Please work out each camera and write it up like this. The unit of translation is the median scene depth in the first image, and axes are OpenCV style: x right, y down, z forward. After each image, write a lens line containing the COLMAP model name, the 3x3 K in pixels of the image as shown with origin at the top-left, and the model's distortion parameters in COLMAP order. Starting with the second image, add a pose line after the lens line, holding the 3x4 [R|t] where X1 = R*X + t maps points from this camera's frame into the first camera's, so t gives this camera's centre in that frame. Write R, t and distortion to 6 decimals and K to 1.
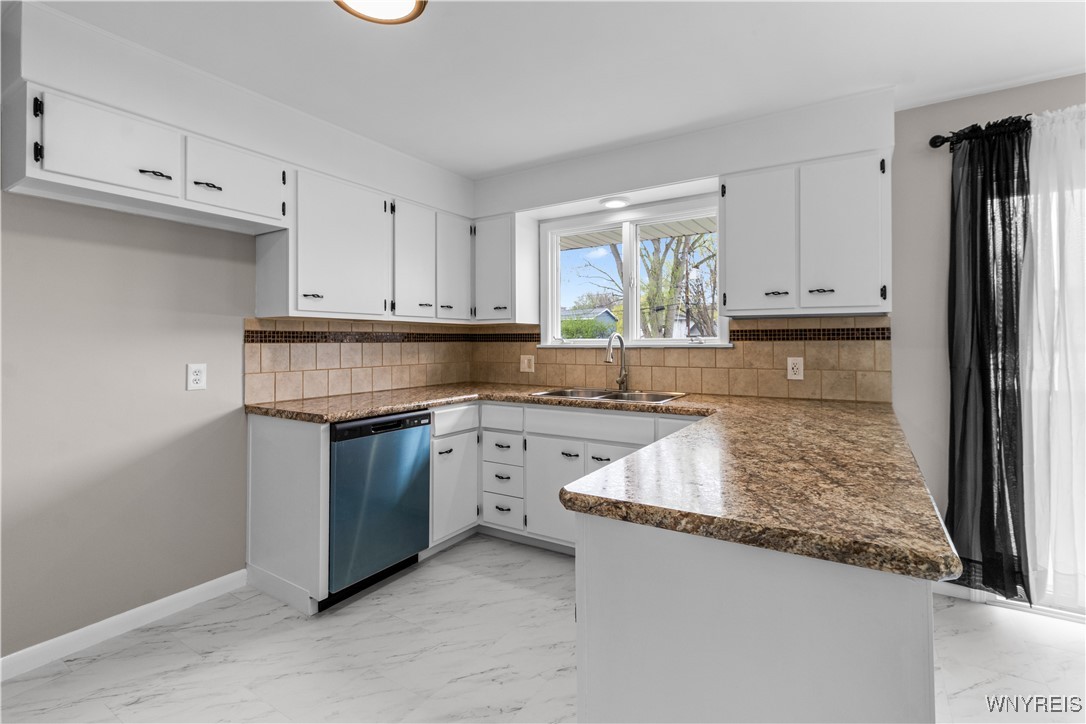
lens RADIAL K [[503.2, 0, 546.1], [0, 503.2, 335.0], [0, 0, 1]] dist [0.002038, 0.000240]
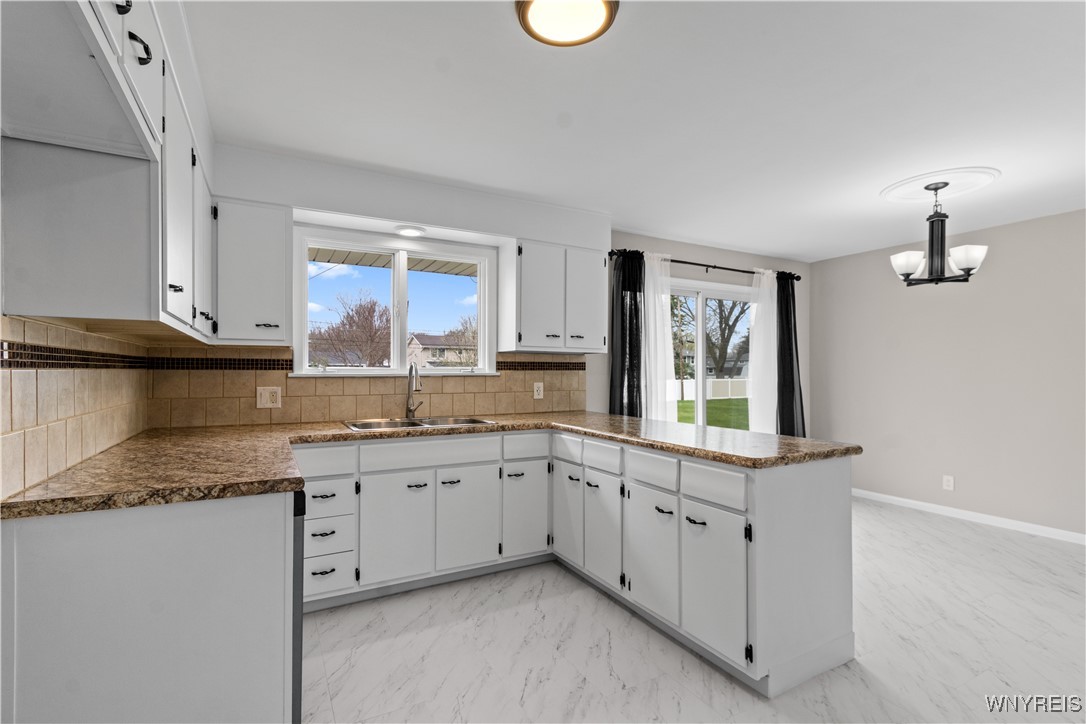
lens RADIAL K [[507.5, 0, 547.1], [0, 507.5, 369.7], [0, 0, 1]] dist [0.002315, 0.000536]
pose [[0.483338, 0.007031, 0.875405, -0.708035], [-0.015620, 0.999878, 0.000594, 0.008284], [-0.875294, -0.013961, 0.483389, 0.313146]]
